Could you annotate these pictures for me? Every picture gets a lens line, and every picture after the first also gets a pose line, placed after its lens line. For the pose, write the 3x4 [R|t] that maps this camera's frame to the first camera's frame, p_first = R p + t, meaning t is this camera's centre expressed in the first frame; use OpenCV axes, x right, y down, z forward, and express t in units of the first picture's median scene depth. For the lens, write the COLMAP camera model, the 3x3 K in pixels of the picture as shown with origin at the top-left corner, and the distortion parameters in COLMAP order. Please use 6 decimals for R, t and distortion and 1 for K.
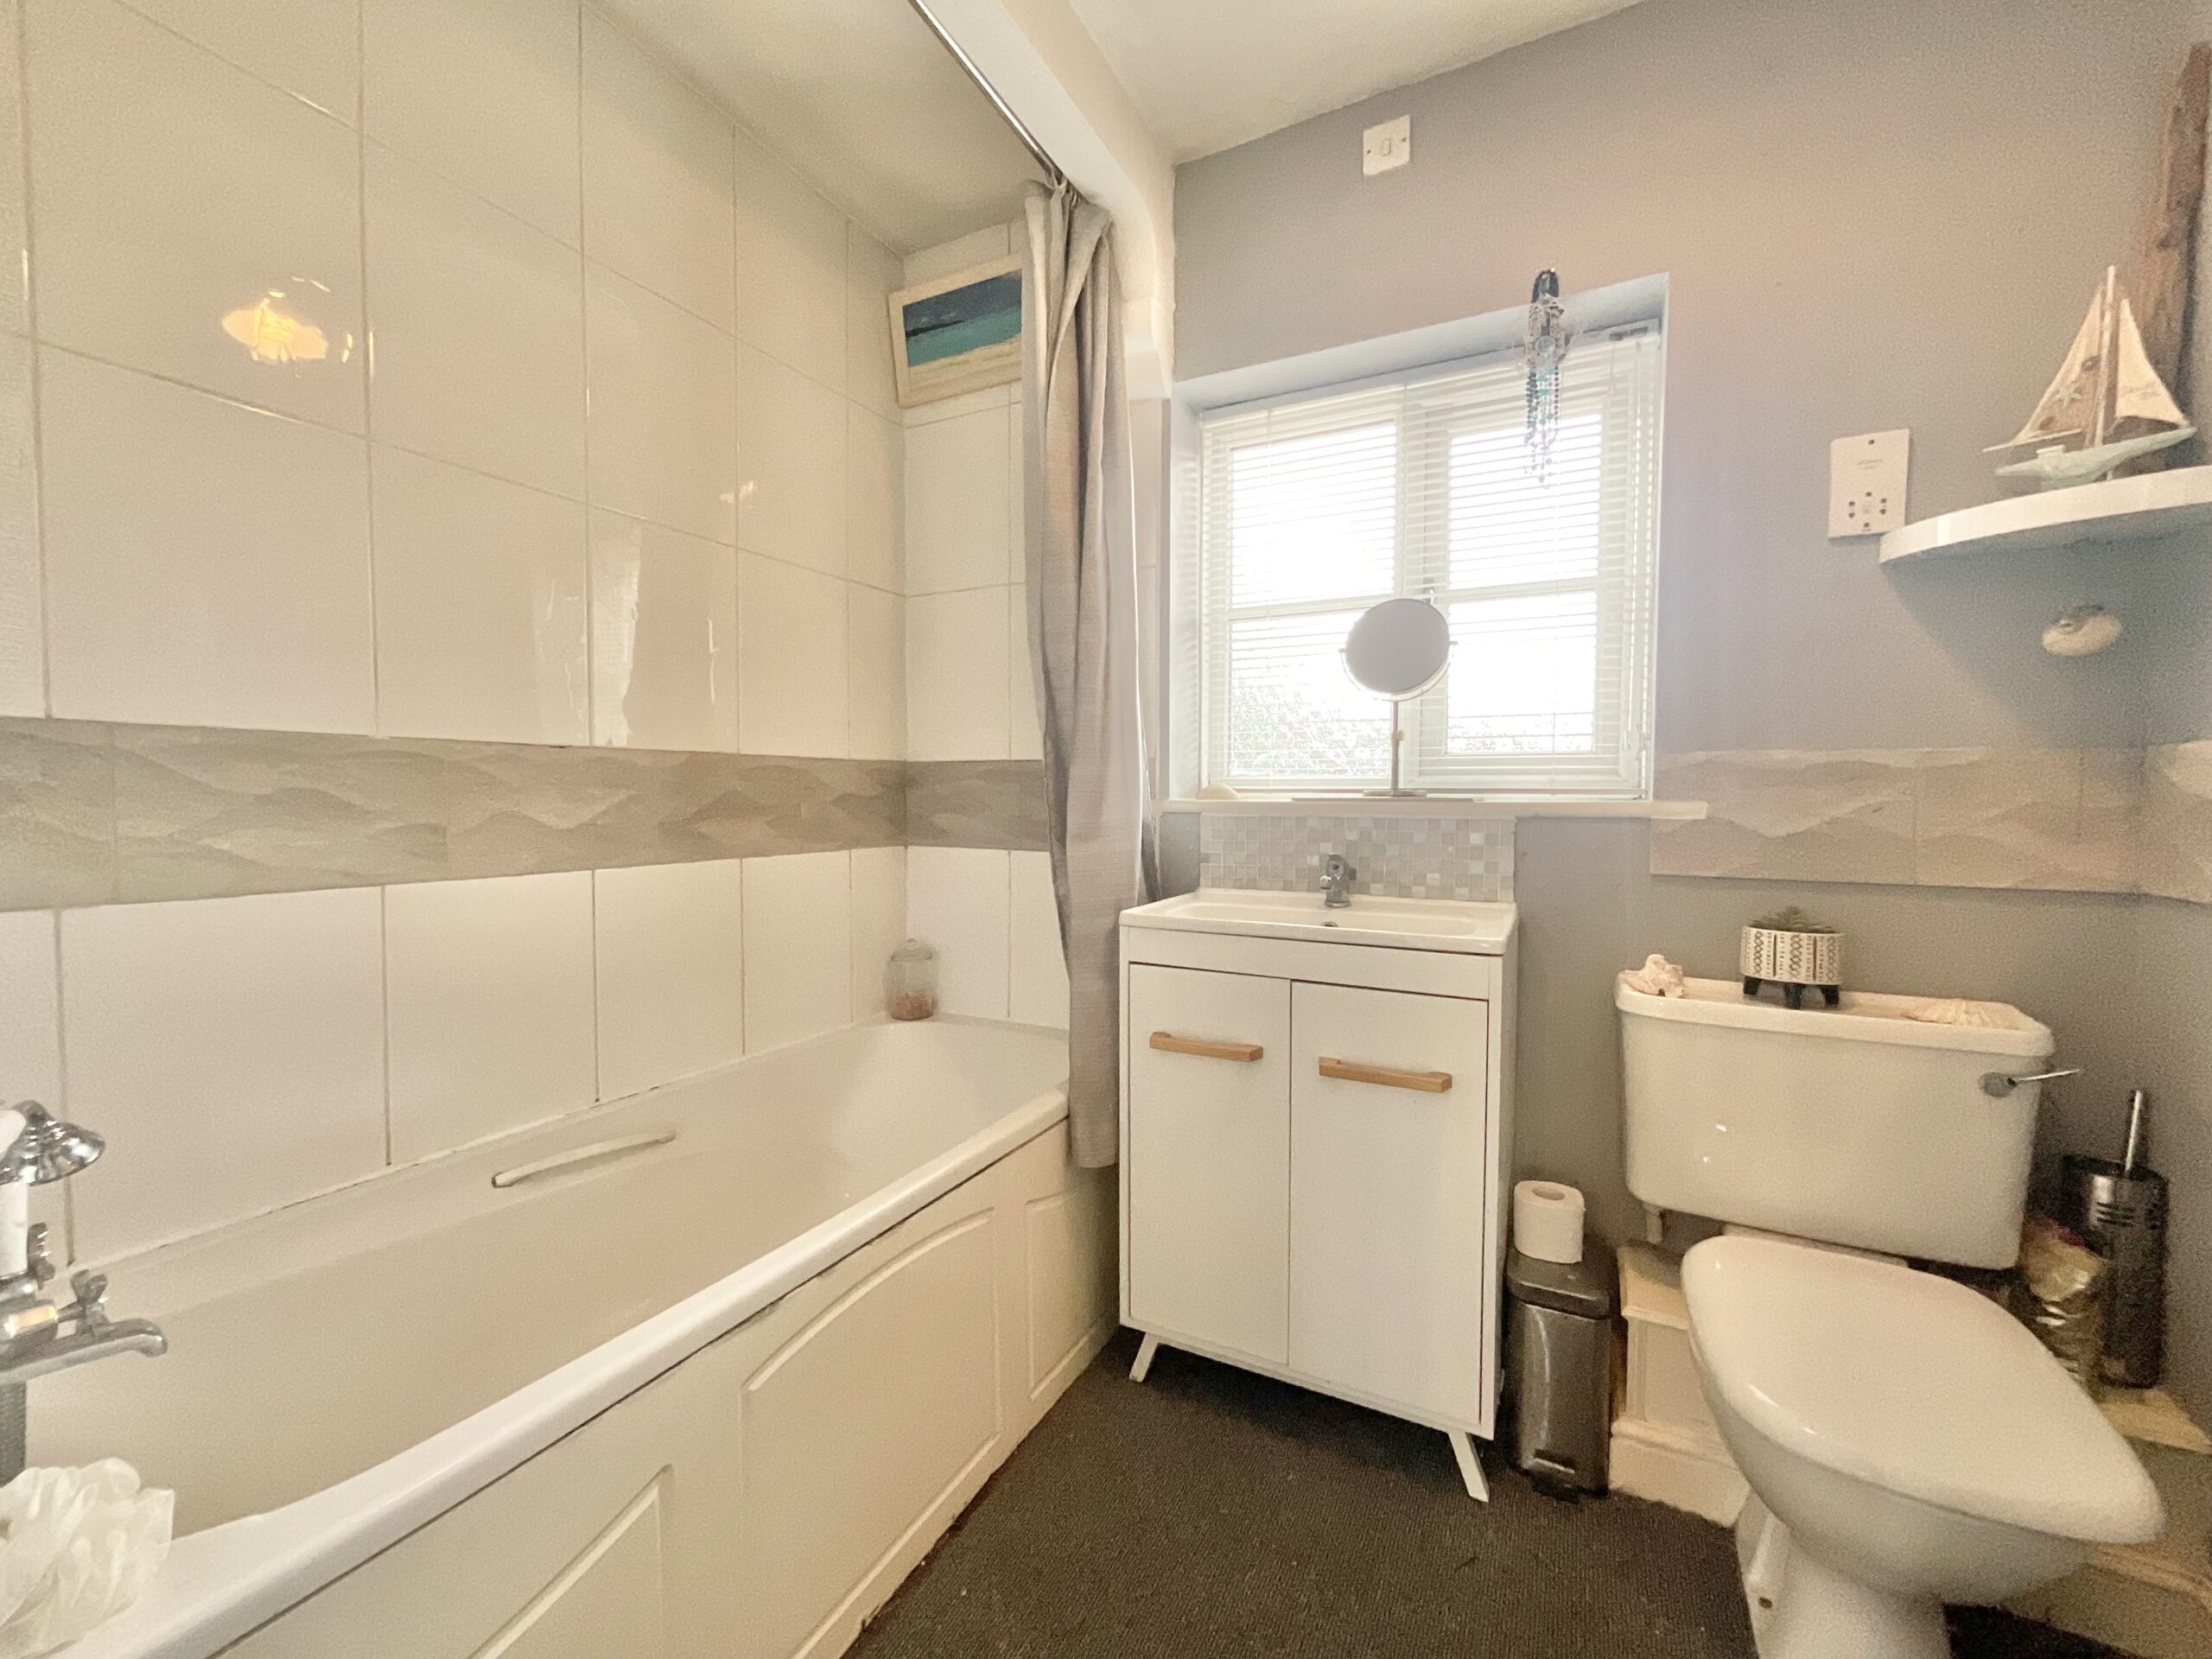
lens RADIAL K [[900.4, 0, 1106.1], [0, 900.4, 831.2], [0, 0, 1]] dist [0.001018, 0.000860]
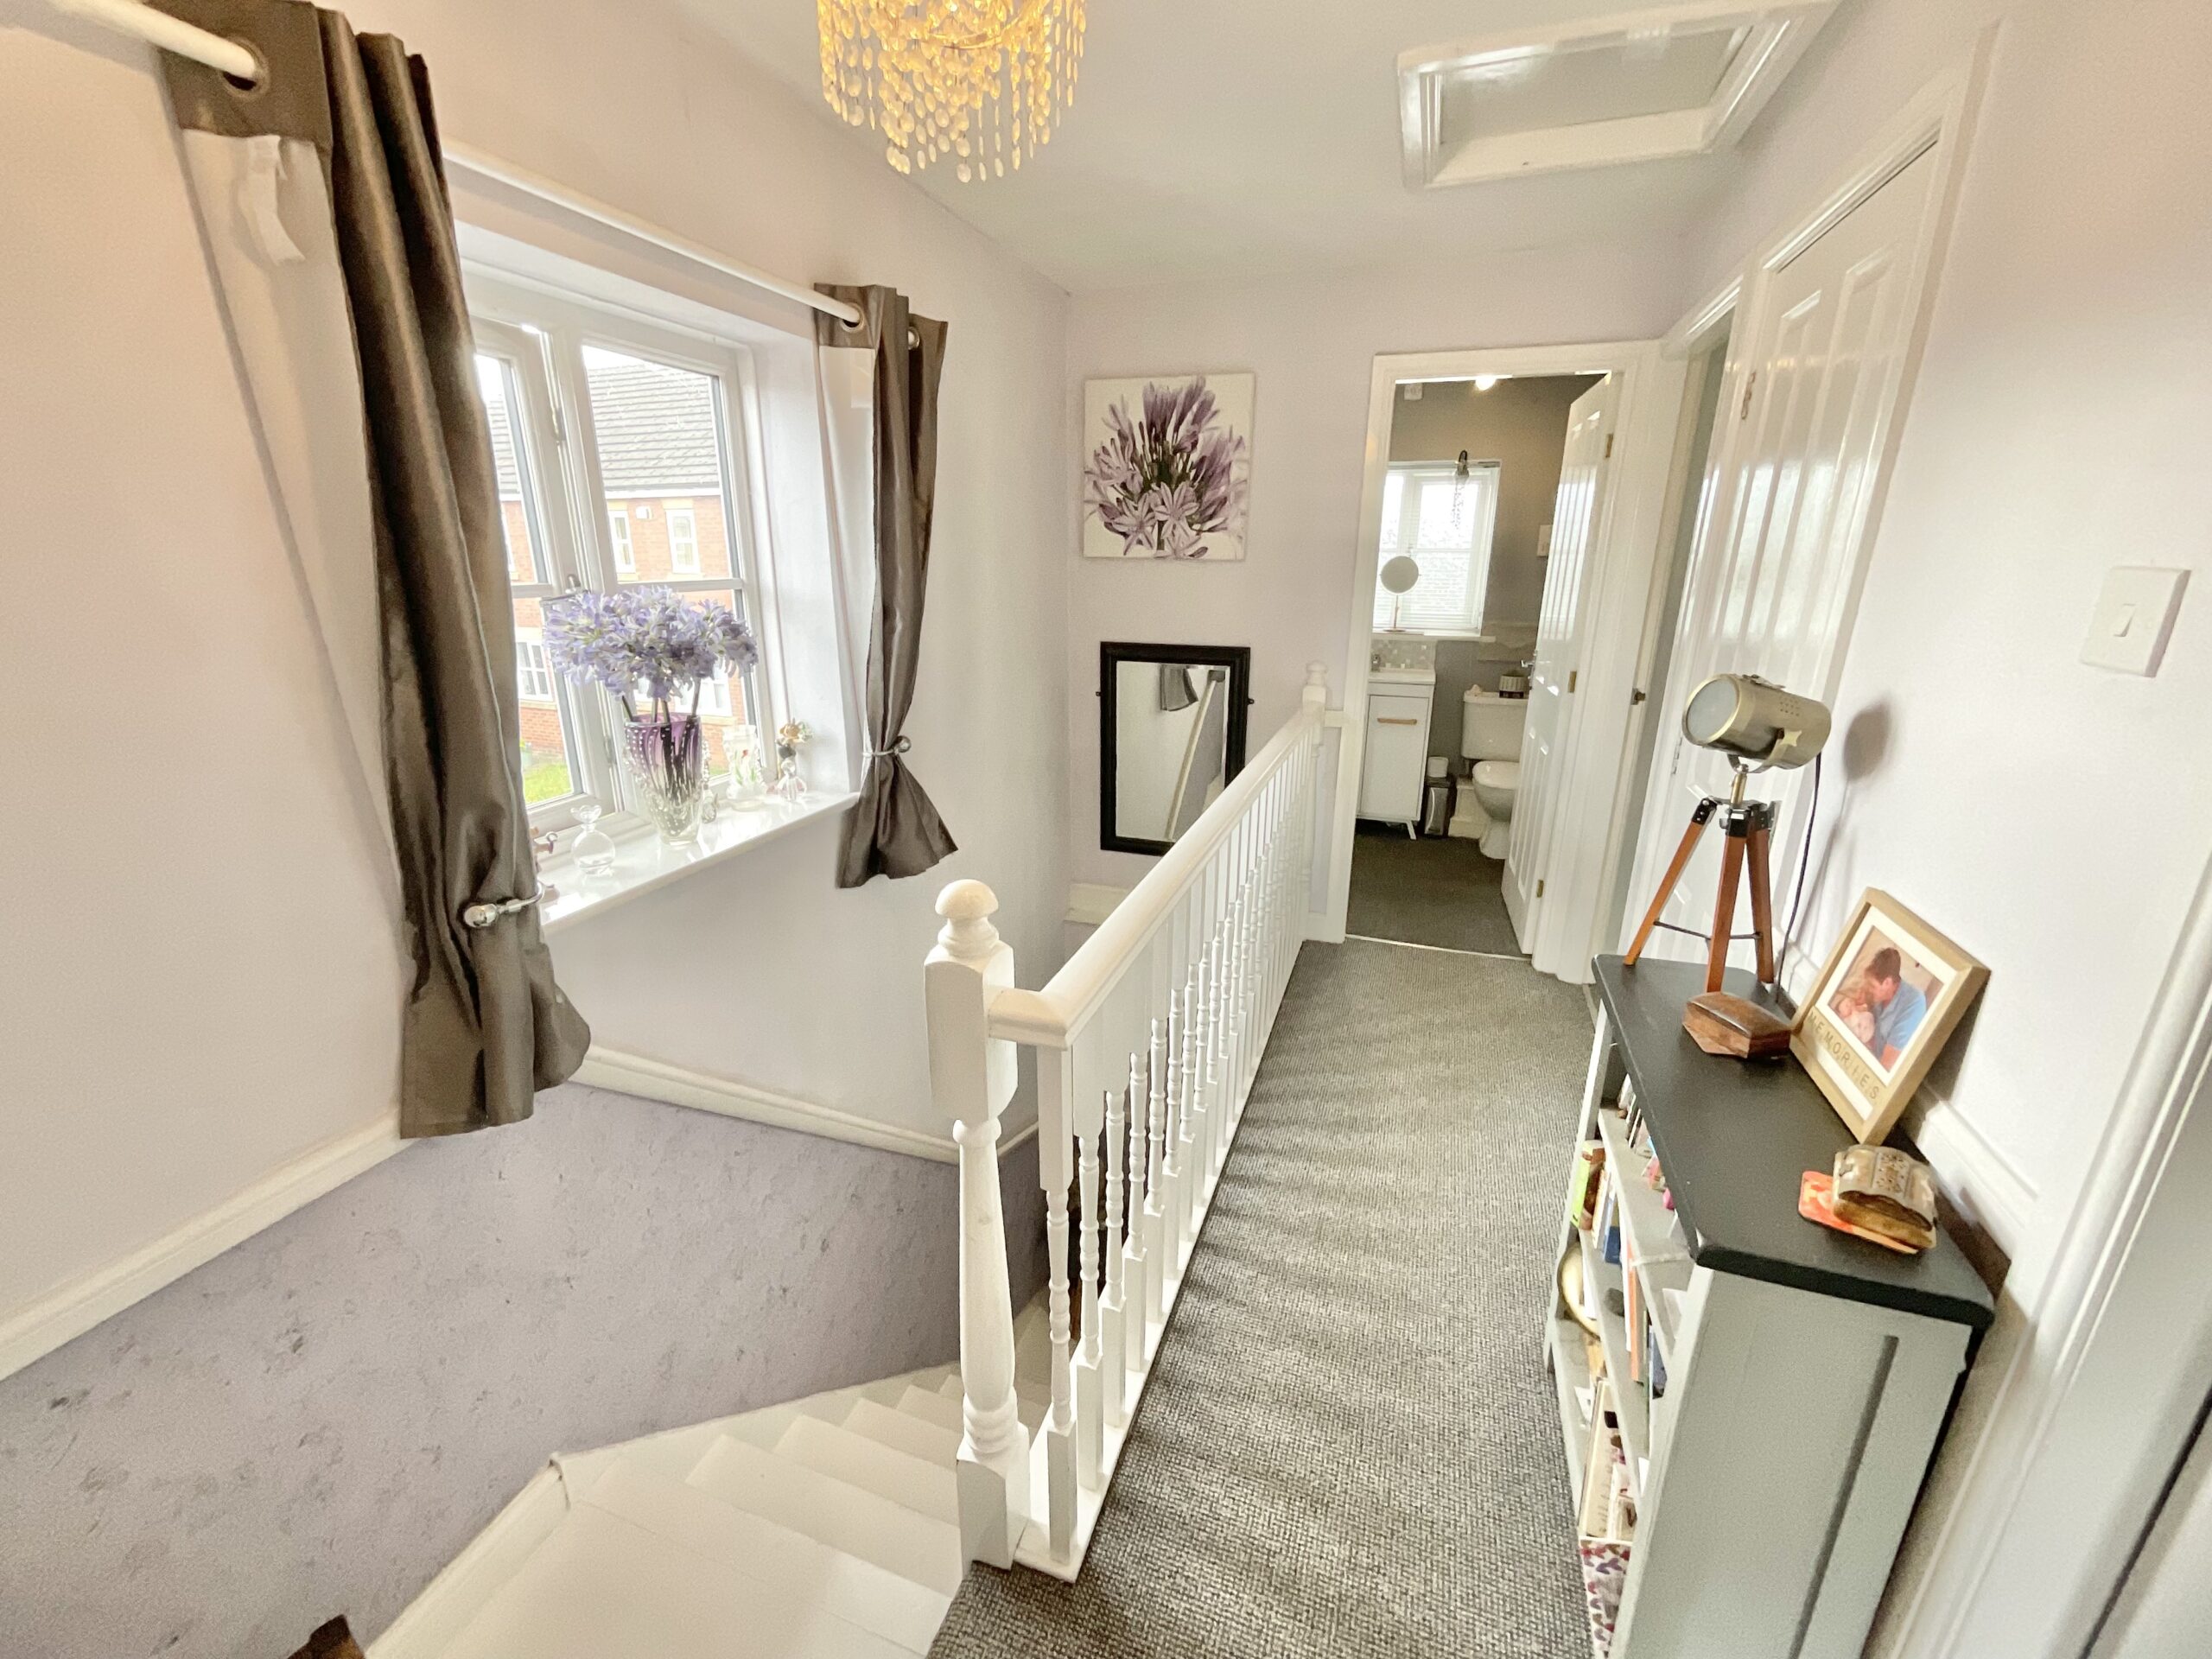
lens RADIAL K [[900.4, 0, 1106.1], [0, 900.4, 831.2], [0, 0, 1]] dist [0.001018, 0.000860]
pose [[0.989789, -0.041965, 0.136220, -1.203103], [0.005961, 0.967029, 0.254596, -0.192116], [-0.142413, -0.251184, 0.957405, -2.101941]]
